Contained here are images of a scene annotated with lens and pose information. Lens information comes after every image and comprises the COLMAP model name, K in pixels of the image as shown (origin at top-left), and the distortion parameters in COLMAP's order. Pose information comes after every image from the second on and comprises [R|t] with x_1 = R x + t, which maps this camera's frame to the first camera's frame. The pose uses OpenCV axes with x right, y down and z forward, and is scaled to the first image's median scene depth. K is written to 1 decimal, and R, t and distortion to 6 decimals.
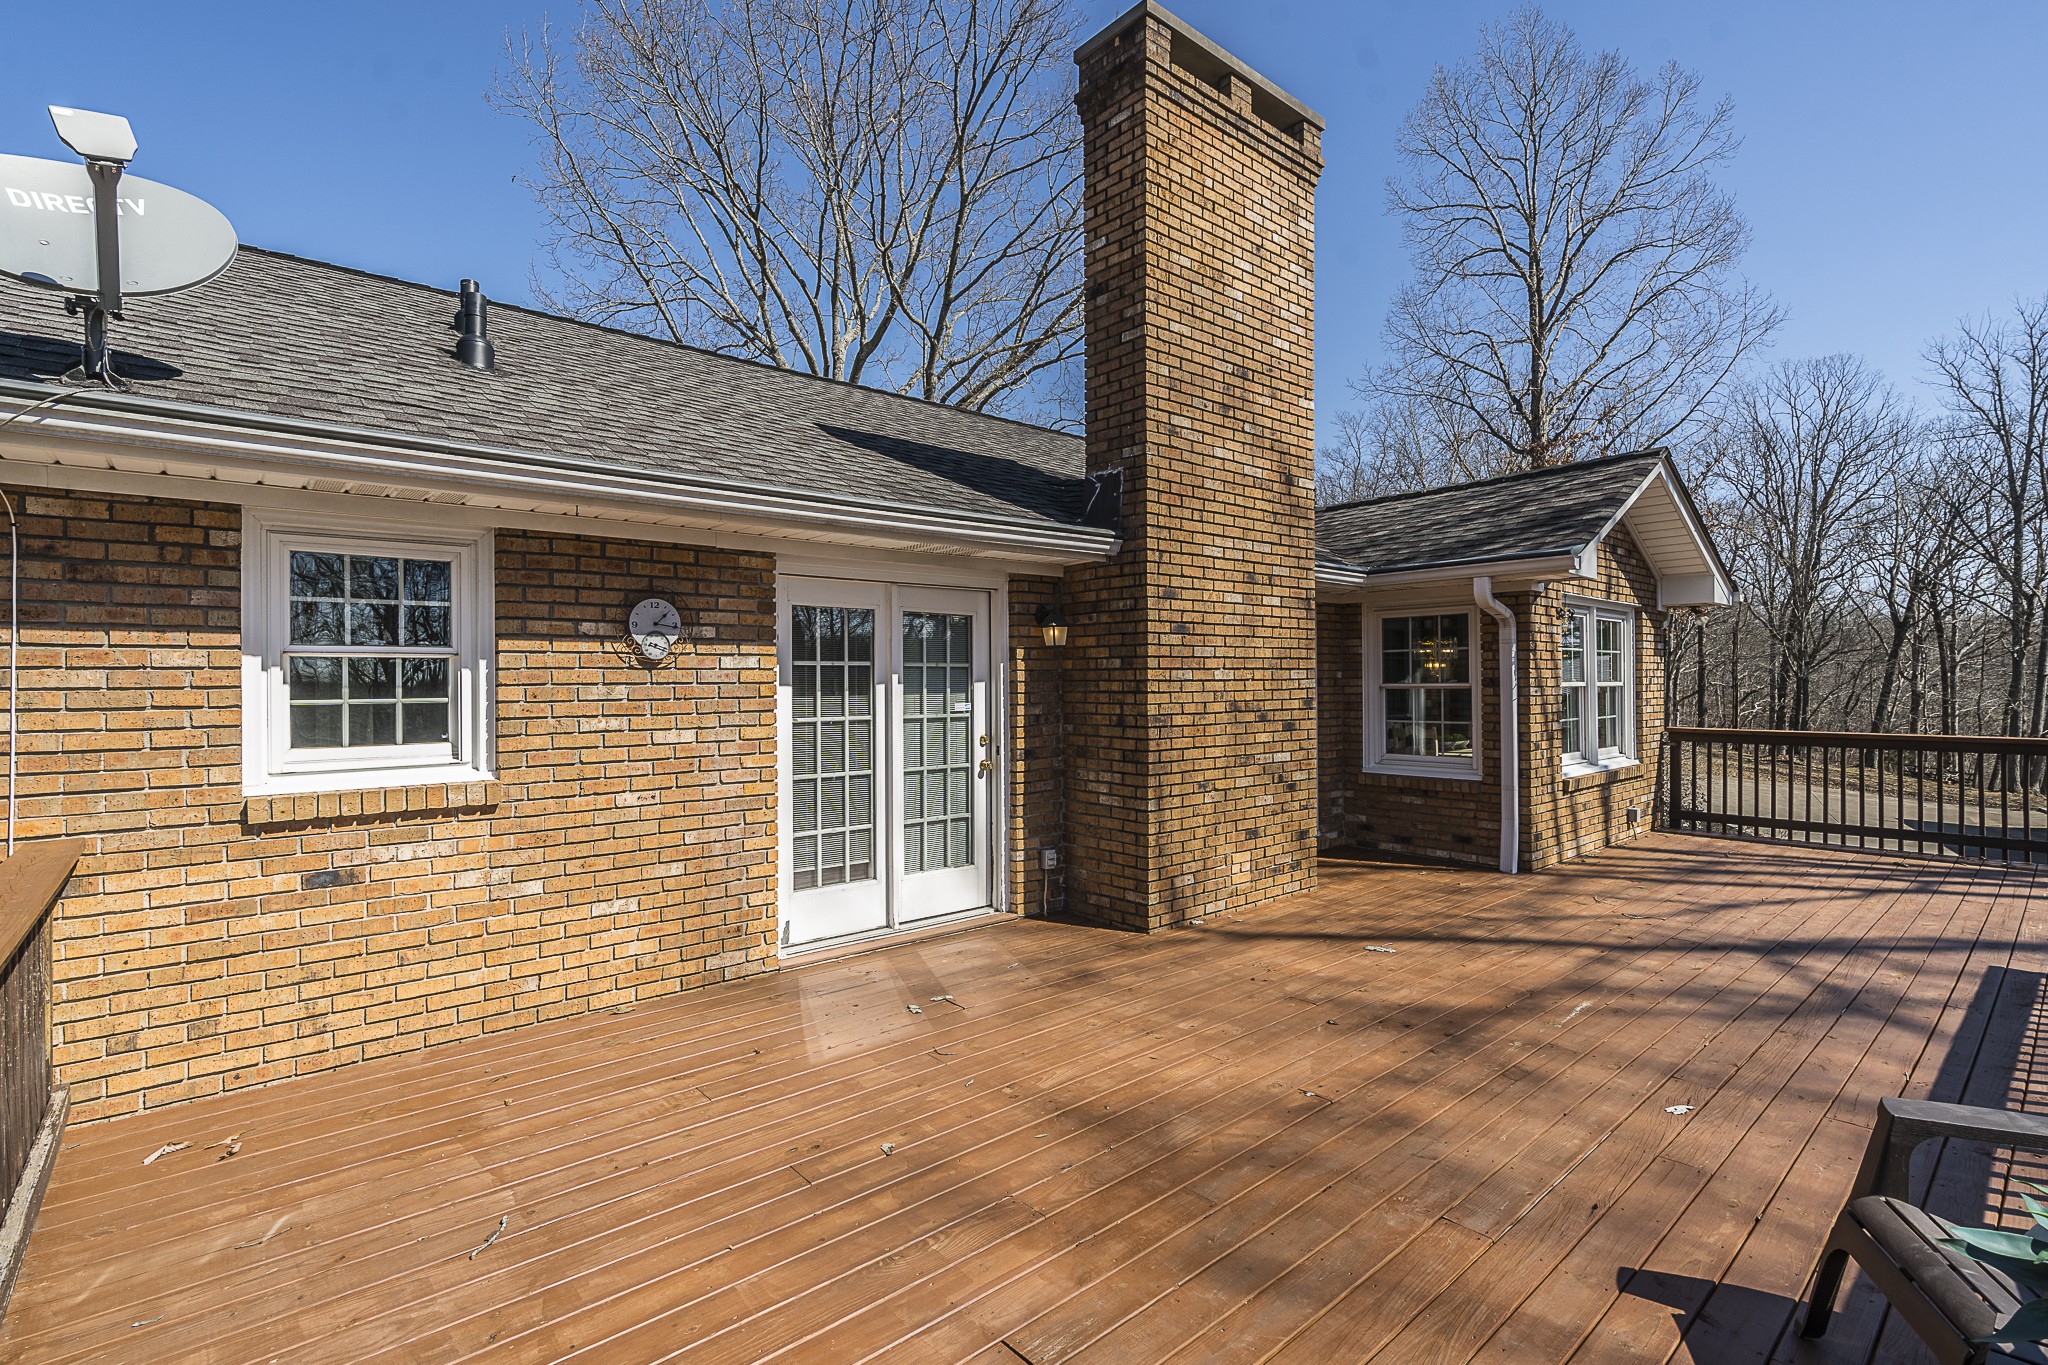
lens RADIAL K [[946.5, 0, 987.4], [0, 946.5, 670.4], [0, 0, 1]] dist [-0.012990, 0.005902]
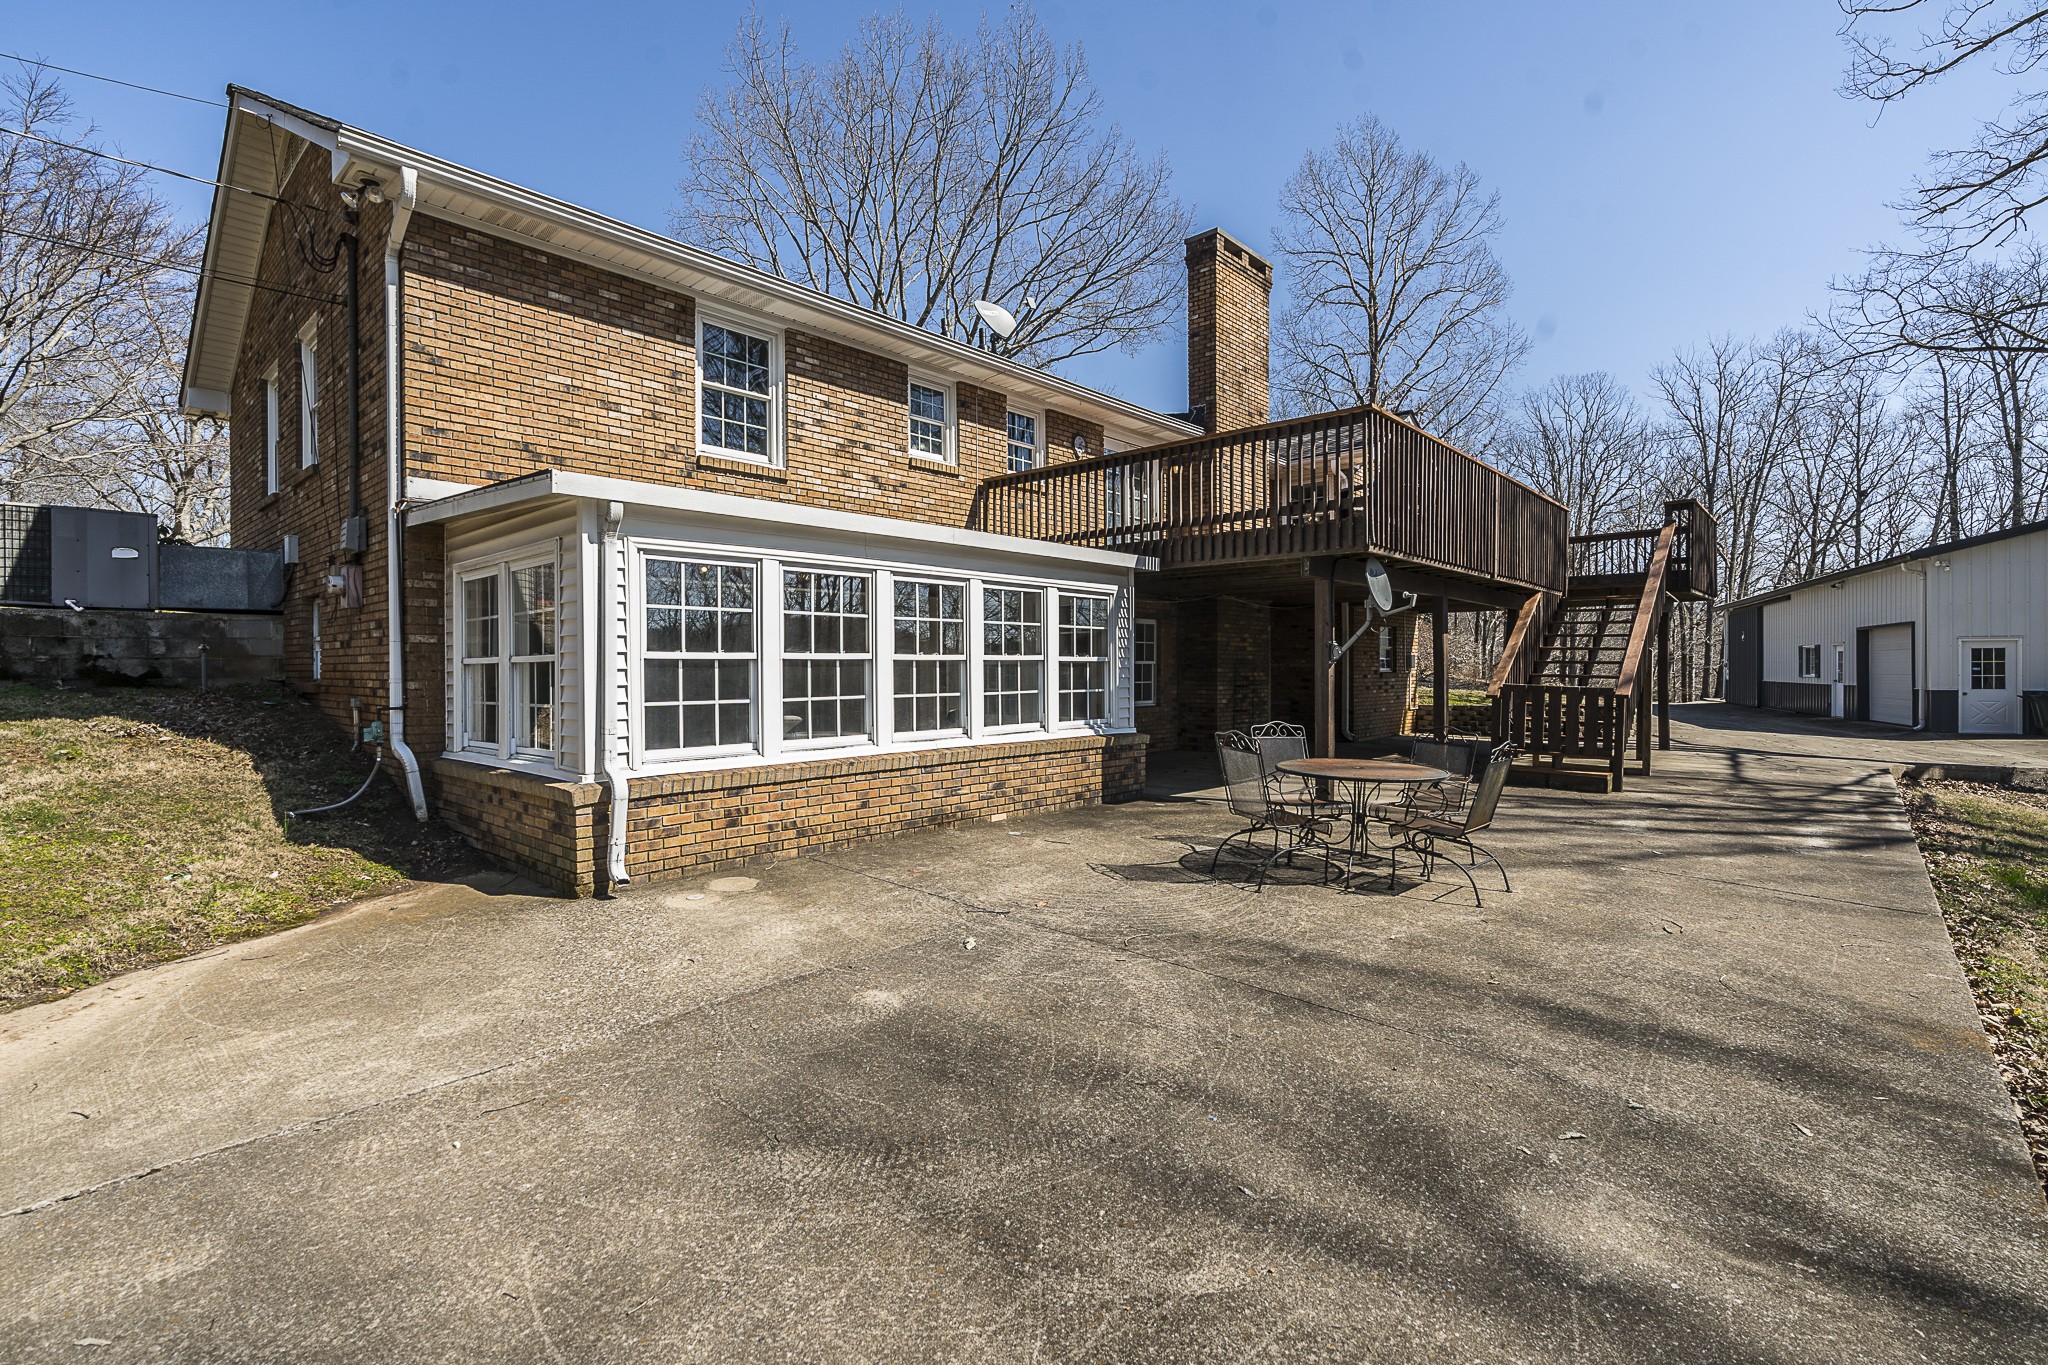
lens RADIAL K [[929.1, 0, 1013.5], [0, 929.1, 678.8], [0, 0, 1]] dist [-0.004505, 0.001198]
pose [[0.989109, -0.008077, 0.146961, -0.158376], [0.004428, 0.999674, 0.025140, 0.099075], [-0.147116, -0.024215, 0.988823, -0.307022]]
